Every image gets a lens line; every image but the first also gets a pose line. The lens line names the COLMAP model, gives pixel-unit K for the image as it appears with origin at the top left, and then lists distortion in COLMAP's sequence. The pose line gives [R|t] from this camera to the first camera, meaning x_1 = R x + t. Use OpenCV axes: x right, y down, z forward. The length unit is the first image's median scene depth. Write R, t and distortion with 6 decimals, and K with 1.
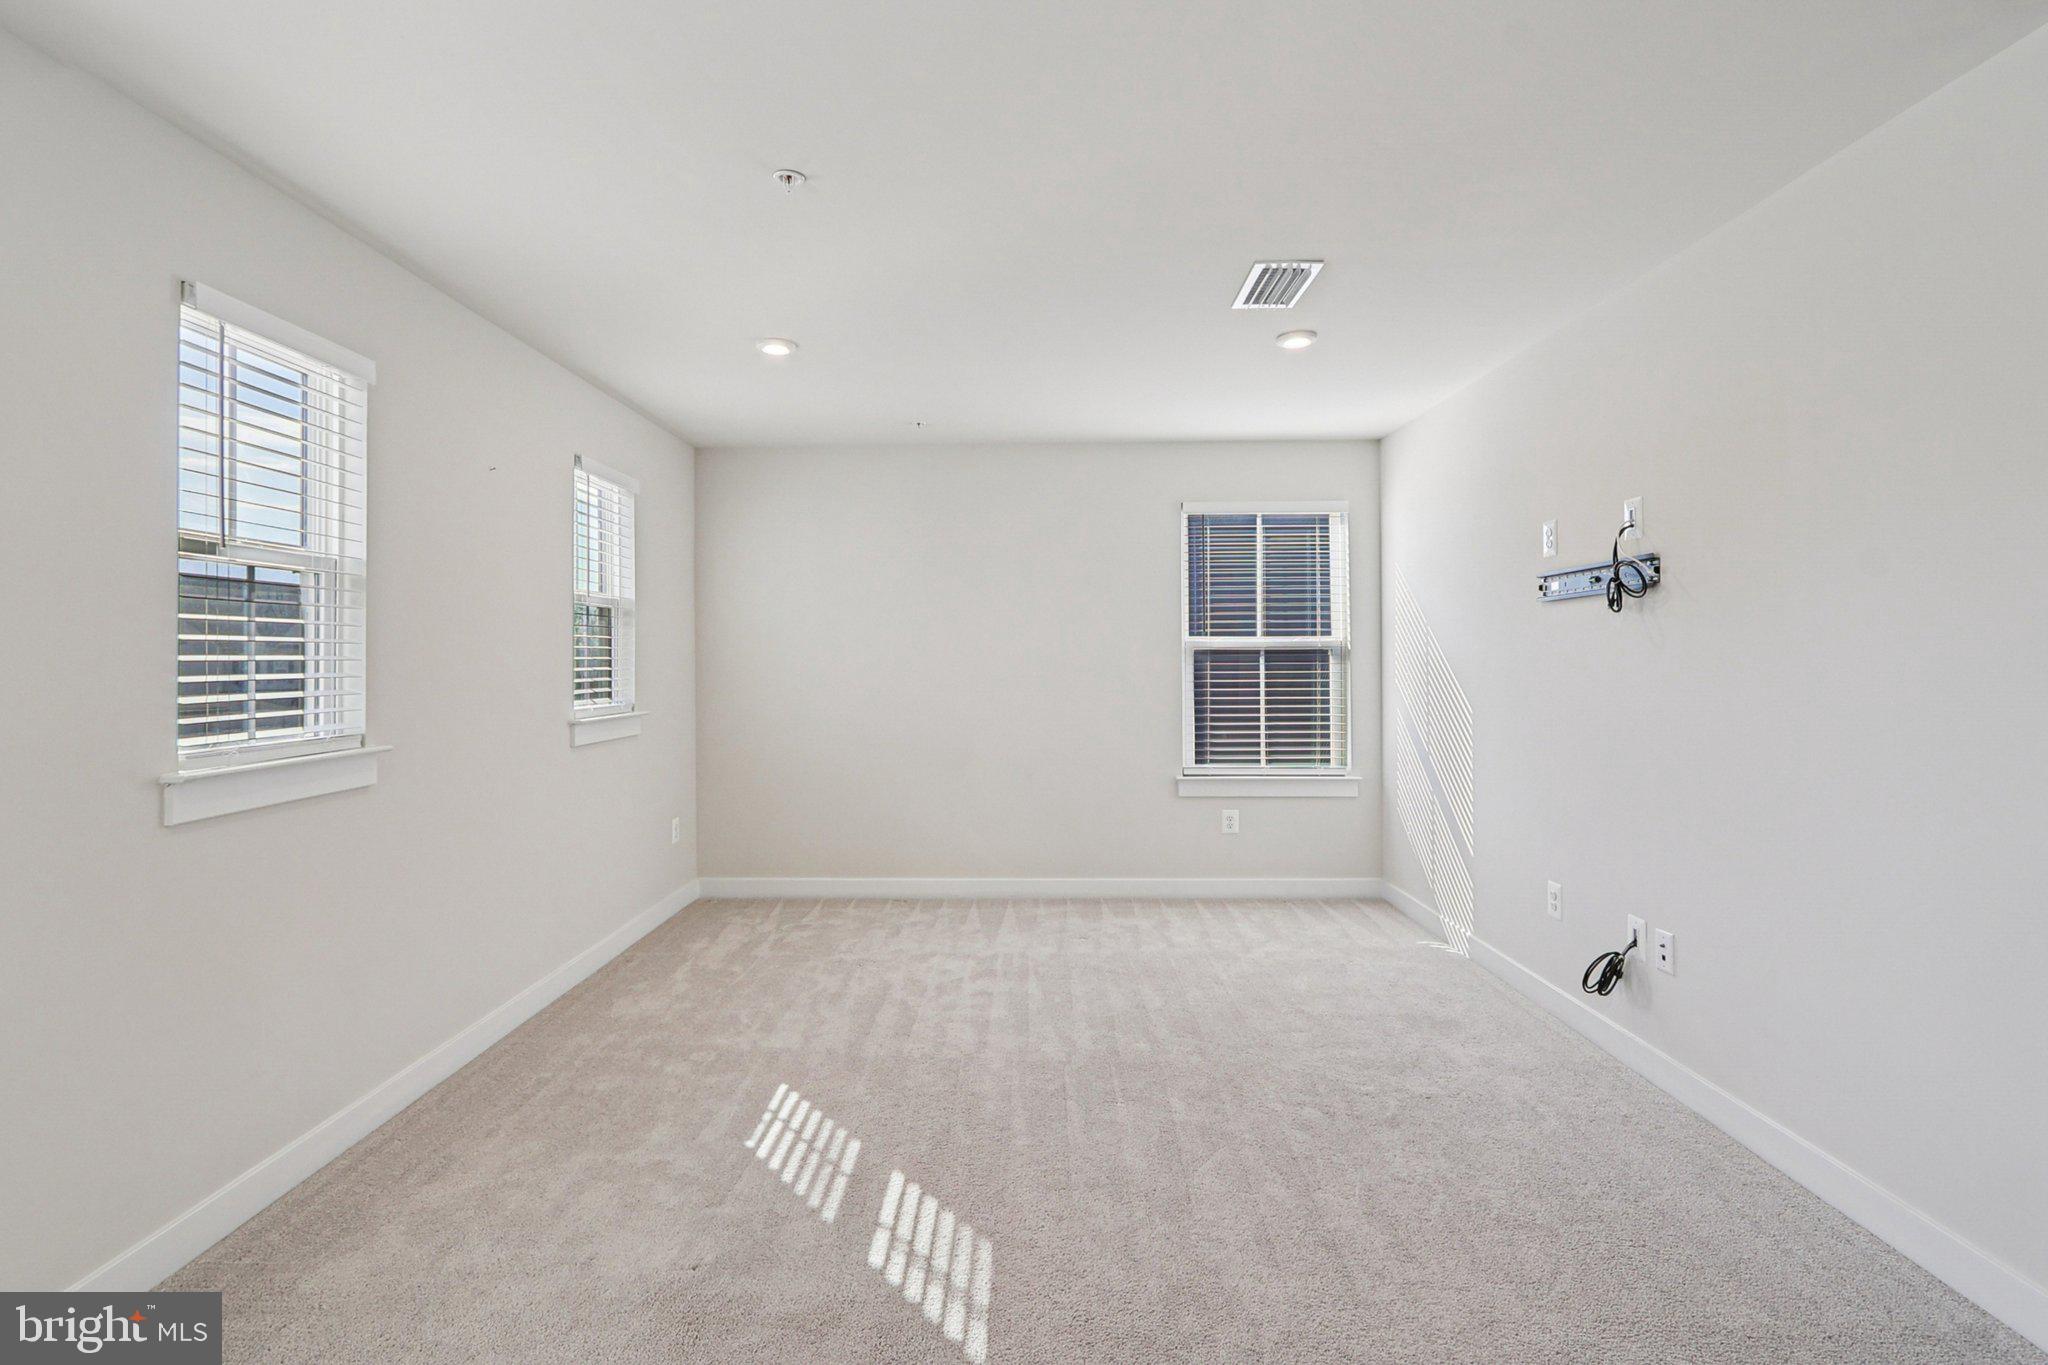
lens RADIAL K [[943.4, 0, 1024.7], [0, 943.4, 673.4], [0, 0, 1]] dist [0.003485, -0.002411]
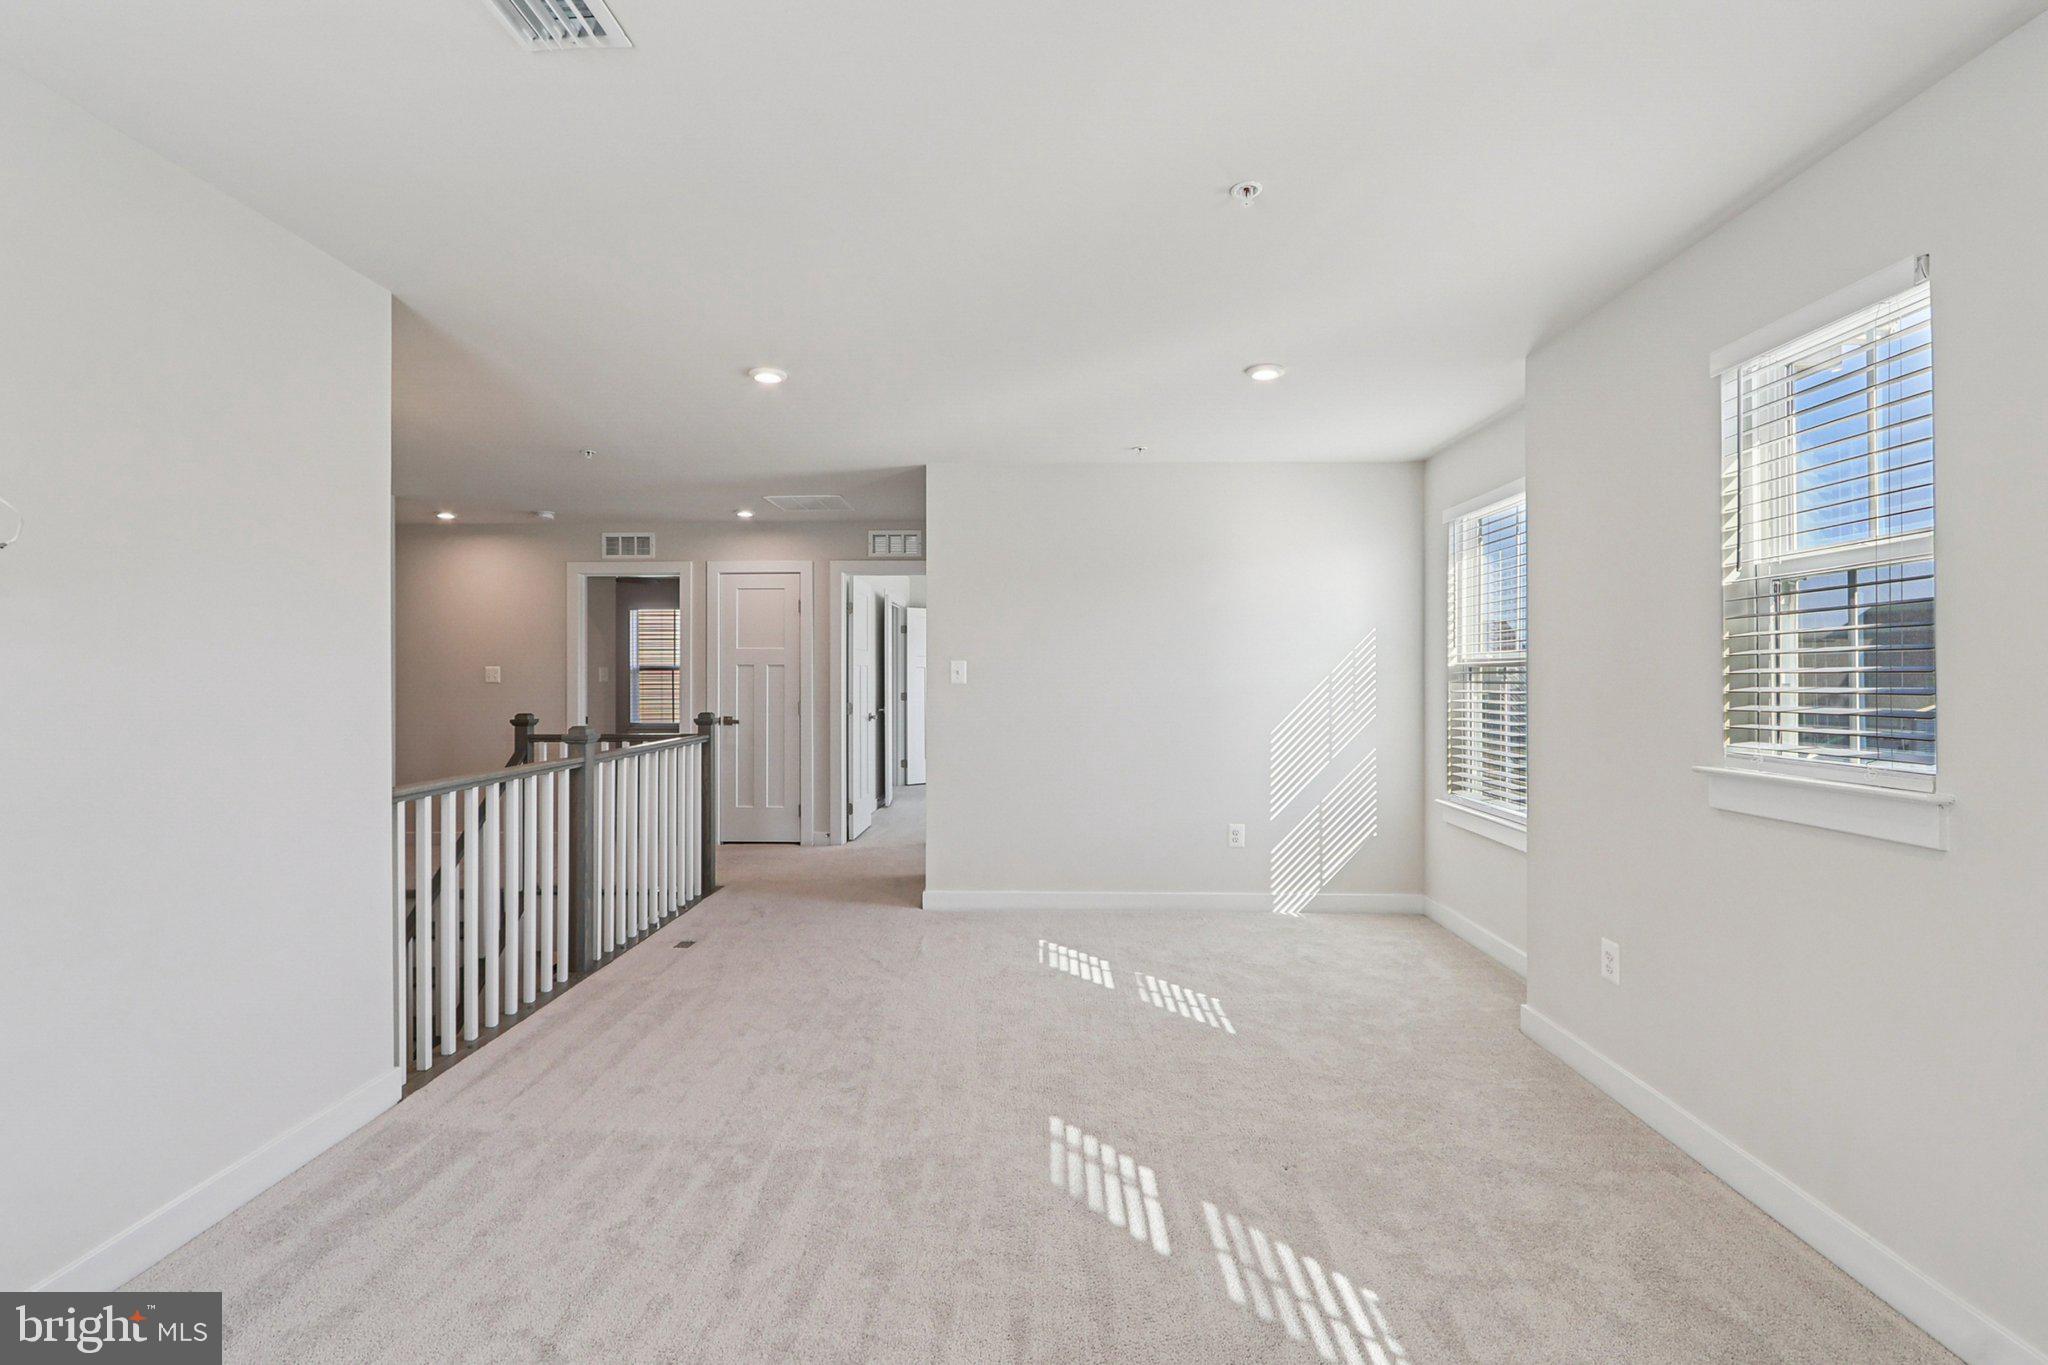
lens RADIAL K [[943.4, 0, 1023.4], [0, 943.4, 679.5], [0, 0, 1]] dist [0.003485, -0.002411]
pose [[-0.999978, -0.002484, 0.006229, -0.003744], [-0.002459, 0.999989, 0.004043, -0.028426], [-0.006239, 0.004027, -0.999972, 2.157119]]
